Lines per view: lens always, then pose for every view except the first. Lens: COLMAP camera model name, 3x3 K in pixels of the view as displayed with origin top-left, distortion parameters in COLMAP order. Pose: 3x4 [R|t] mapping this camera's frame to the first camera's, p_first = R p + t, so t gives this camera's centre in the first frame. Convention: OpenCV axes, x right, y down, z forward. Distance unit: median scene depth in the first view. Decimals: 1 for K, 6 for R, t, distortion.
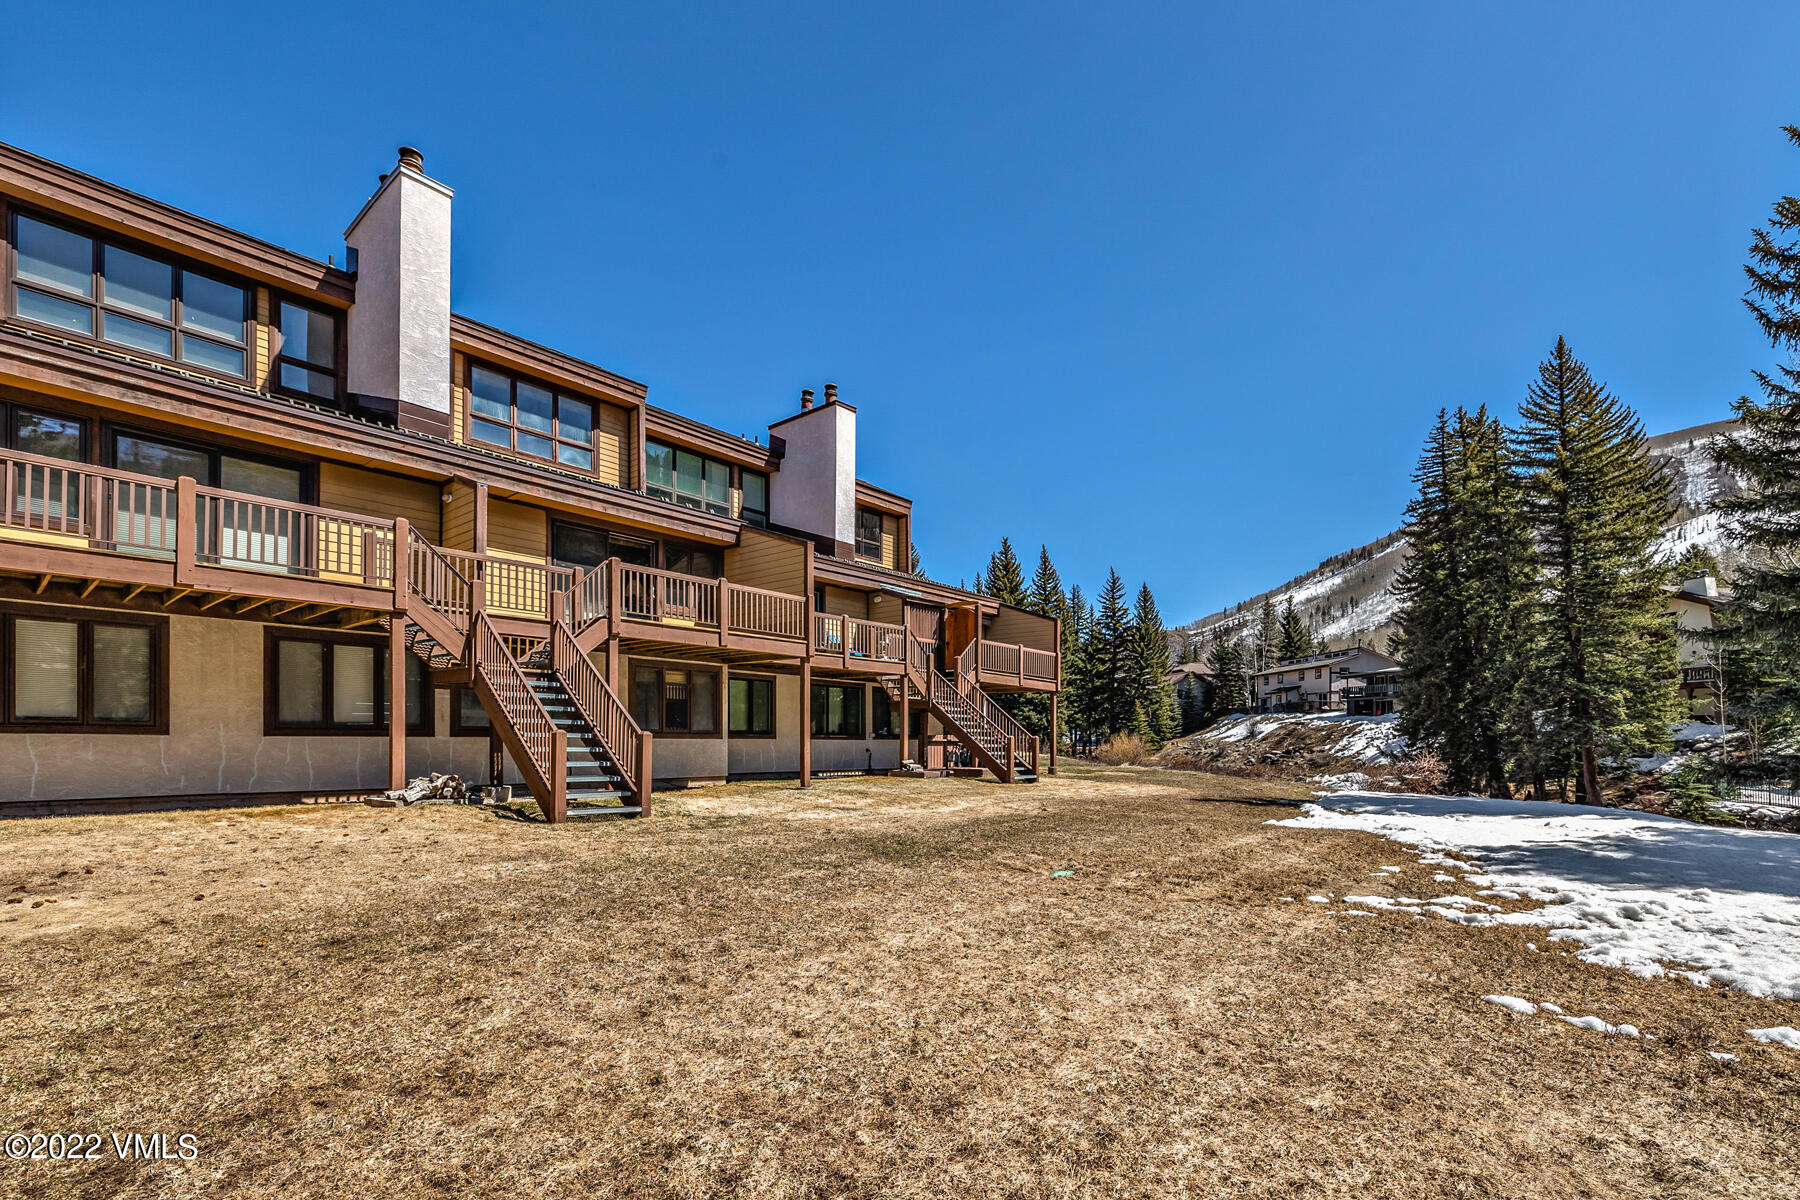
lens RADIAL K [[826.6, 0, 895.6], [0, 826.6, 727.6], [0, 0, 1]] dist [-0.000790, 0.002086]
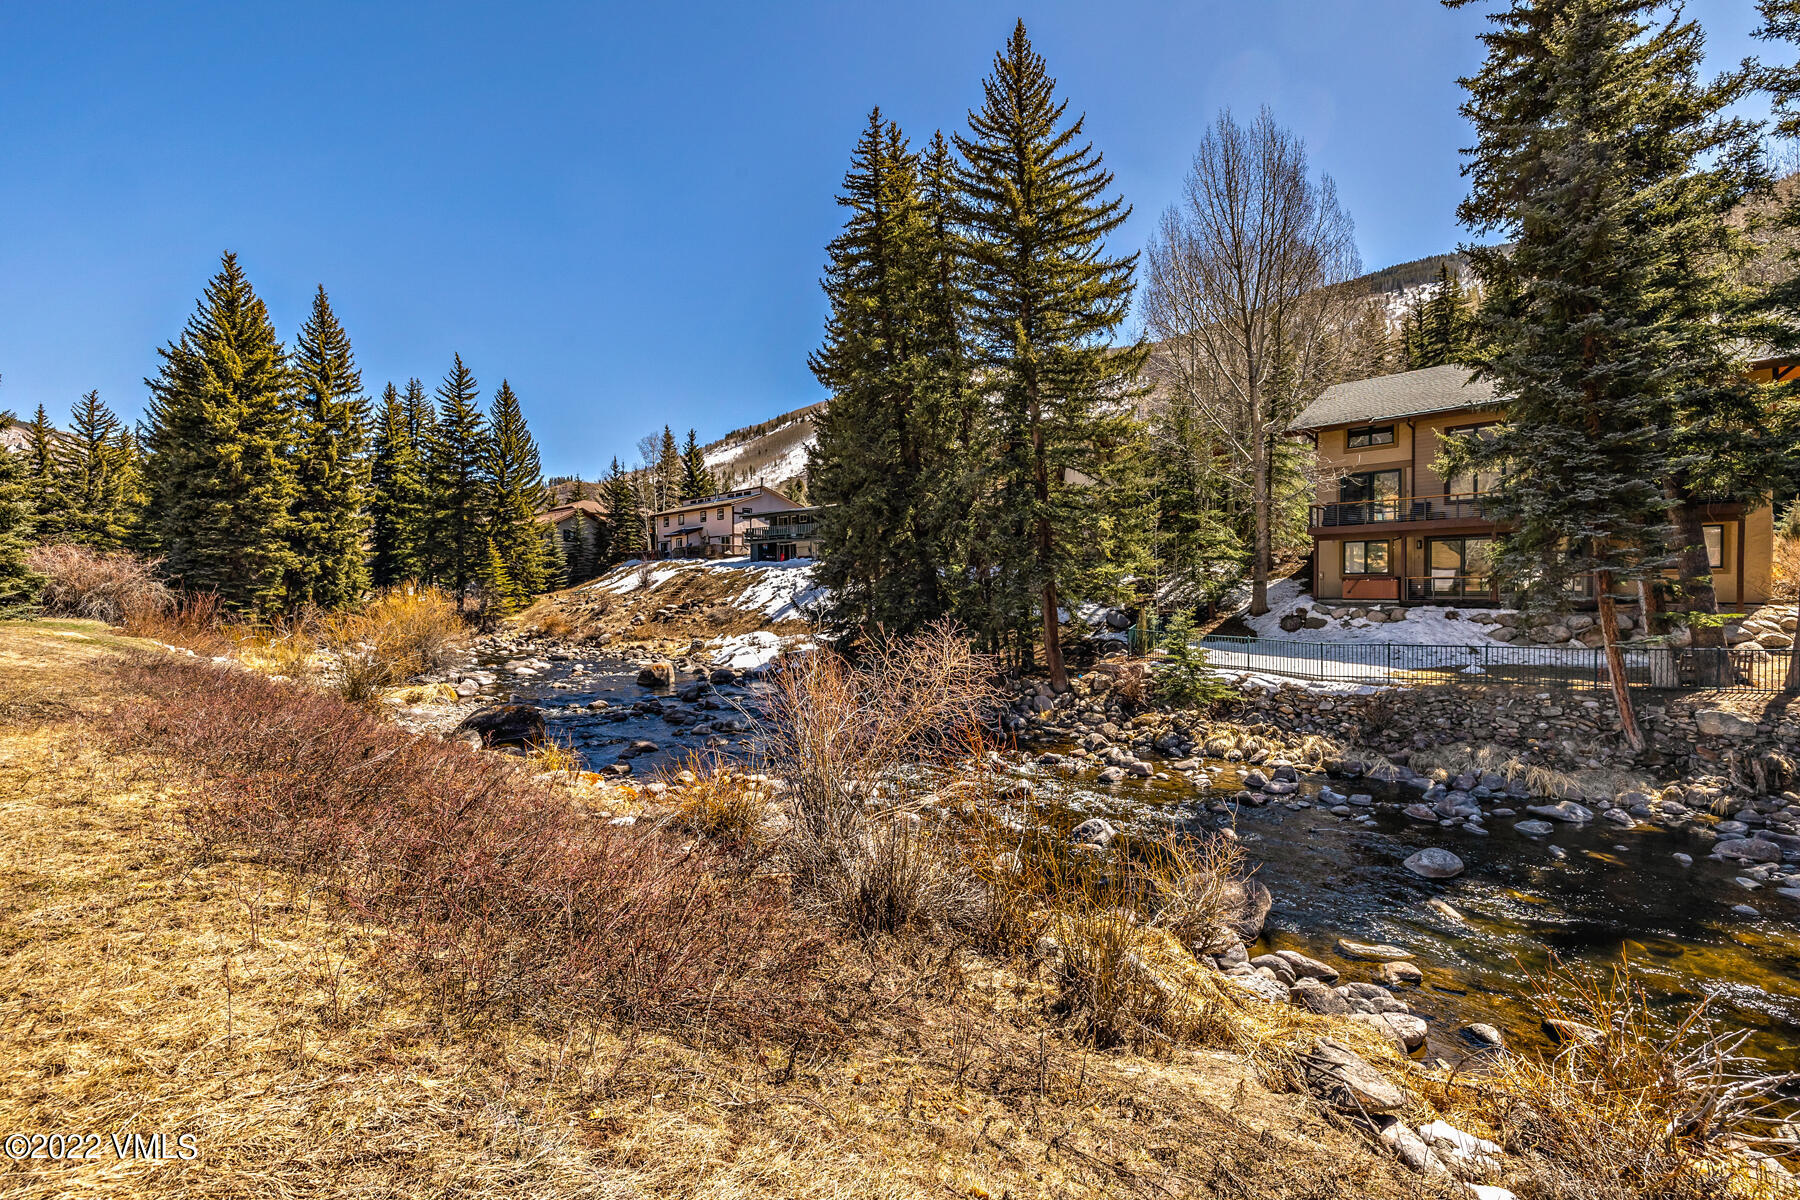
lens RADIAL K [[748.4, 0, 887.5], [0, 748.4, 591.9], [0, 0, 1]] dist [0.000779, -0.000002]
pose [[0.774588, -0.015548, 0.632275, 0.152353], [0.004020, 0.999799, 0.019661, 0.002530], [-0.632454, -0.012687, 0.774494, 0.285419]]
